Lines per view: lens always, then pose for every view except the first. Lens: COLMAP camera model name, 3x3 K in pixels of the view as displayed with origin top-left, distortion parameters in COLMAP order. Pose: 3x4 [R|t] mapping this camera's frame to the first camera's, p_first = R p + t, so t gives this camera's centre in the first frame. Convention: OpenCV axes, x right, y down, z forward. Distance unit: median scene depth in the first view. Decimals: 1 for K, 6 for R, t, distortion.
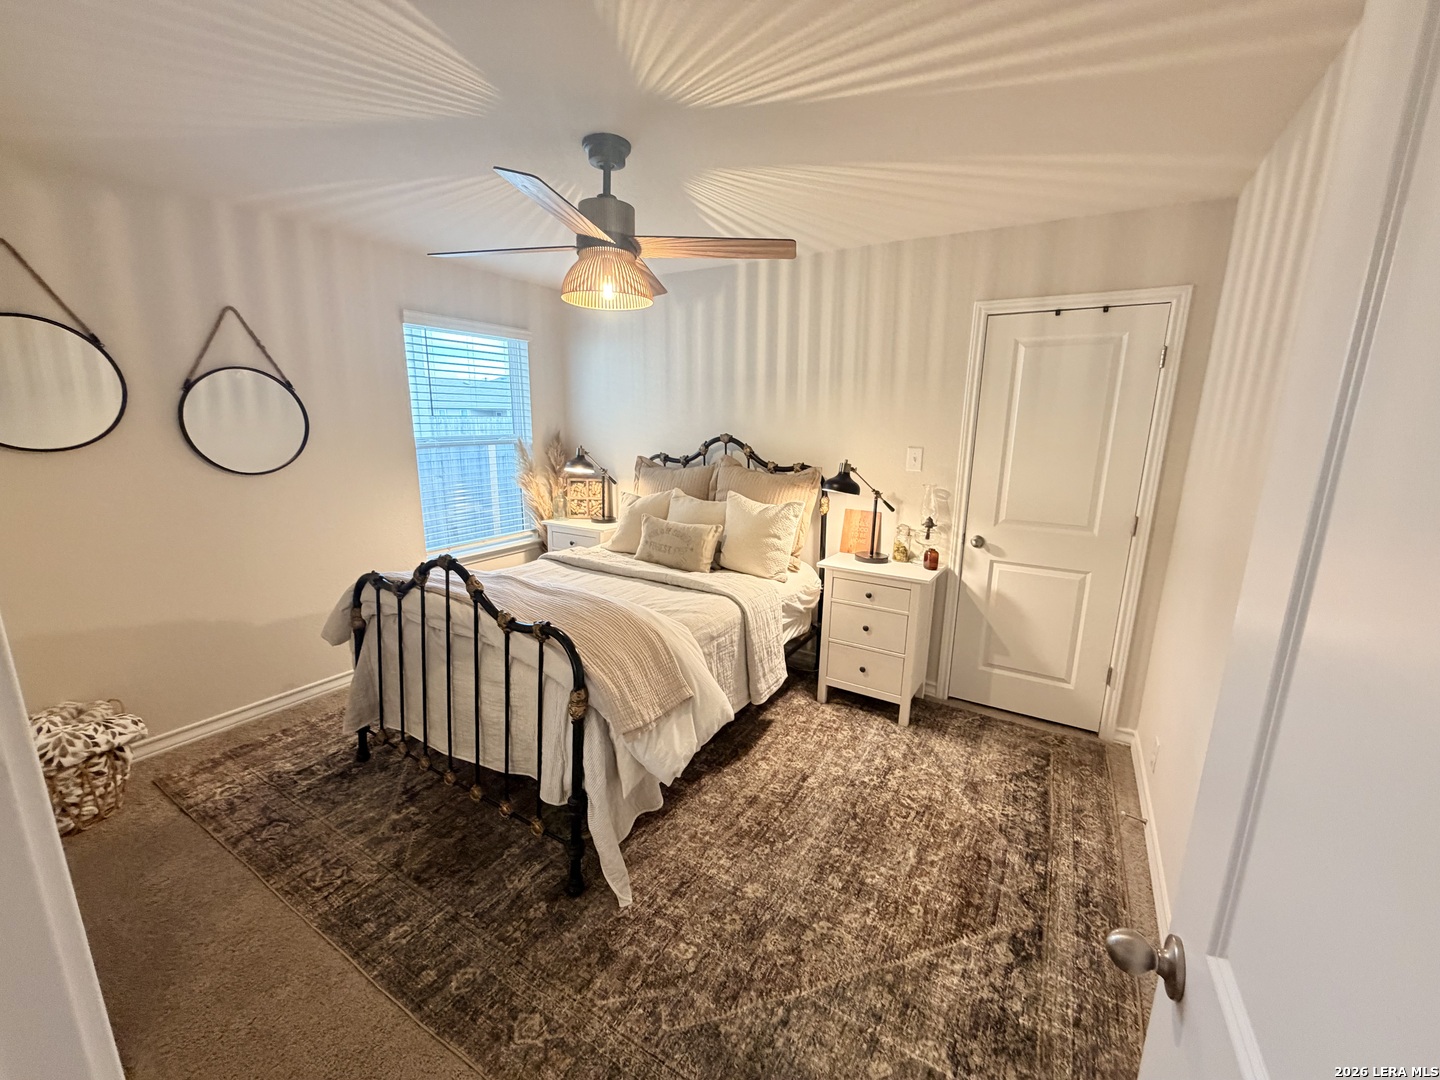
lens RADIAL K [[575.4, 0, 716.6], [0, 575.4, 540.4], [0, 0, 1]] dist [-0.000495, 0.000499]
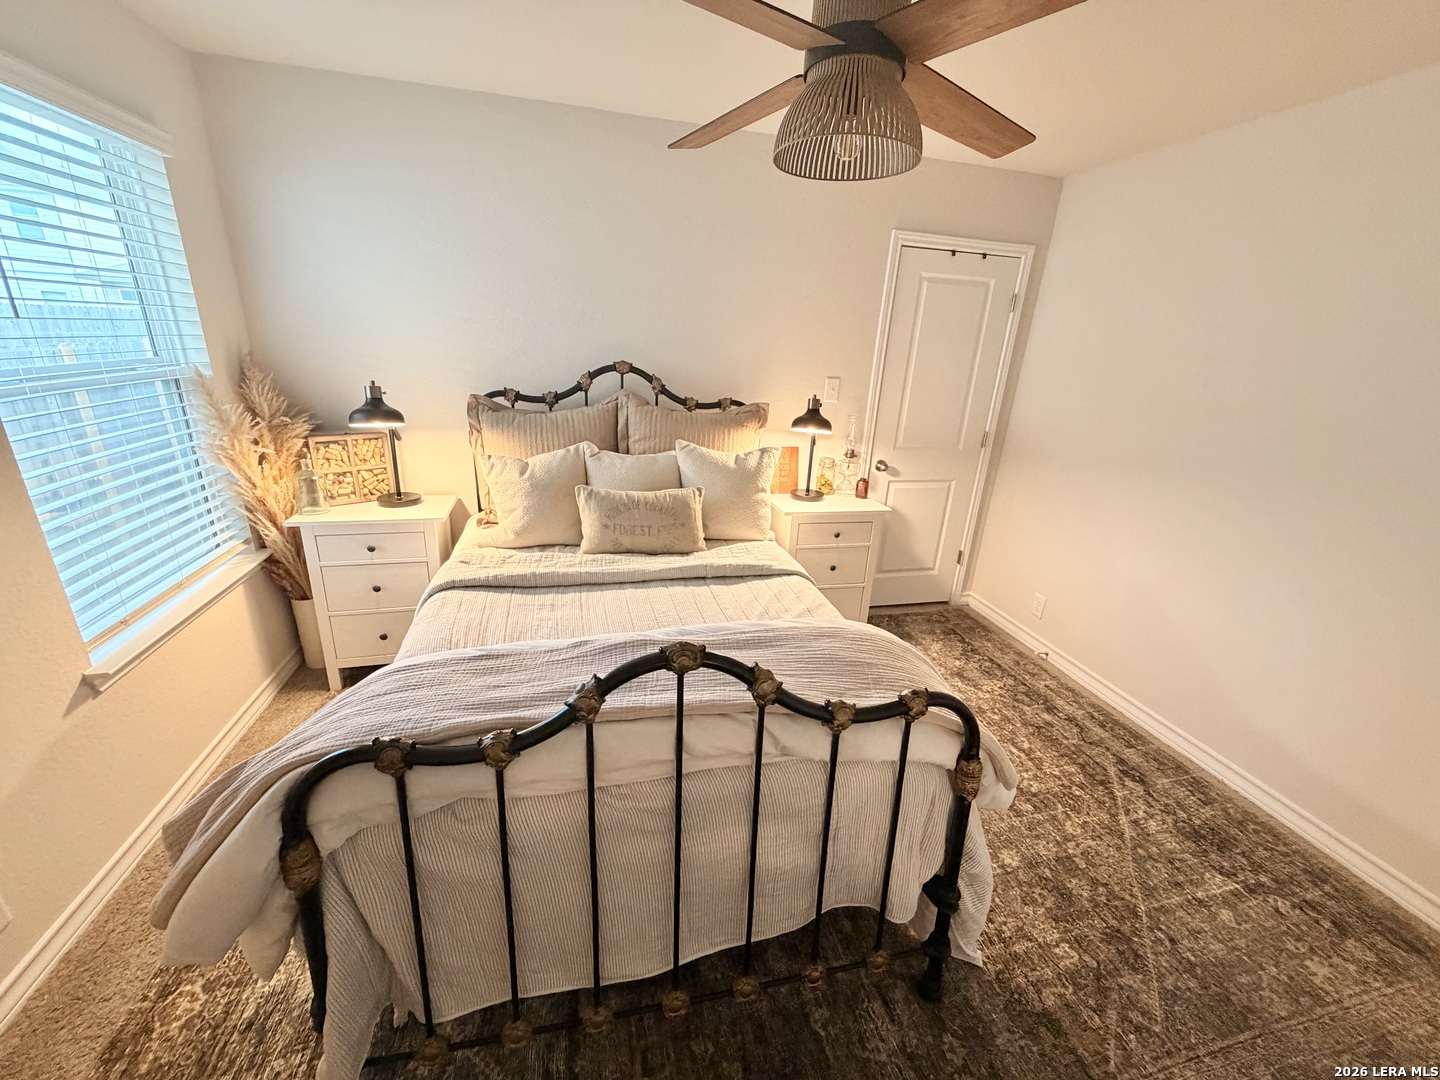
lens RADIAL K [[575.4, 0, 716.6], [0, 575.4, 540.4], [0, 0, 1]] dist [-0.000495, 0.000499]
pose [[0.704068, -0.217398, 0.676037, -0.572474], [0.107583, 0.973653, 0.201061, -0.120834], [-0.701936, -0.068831, 0.708907, 0.468374]]
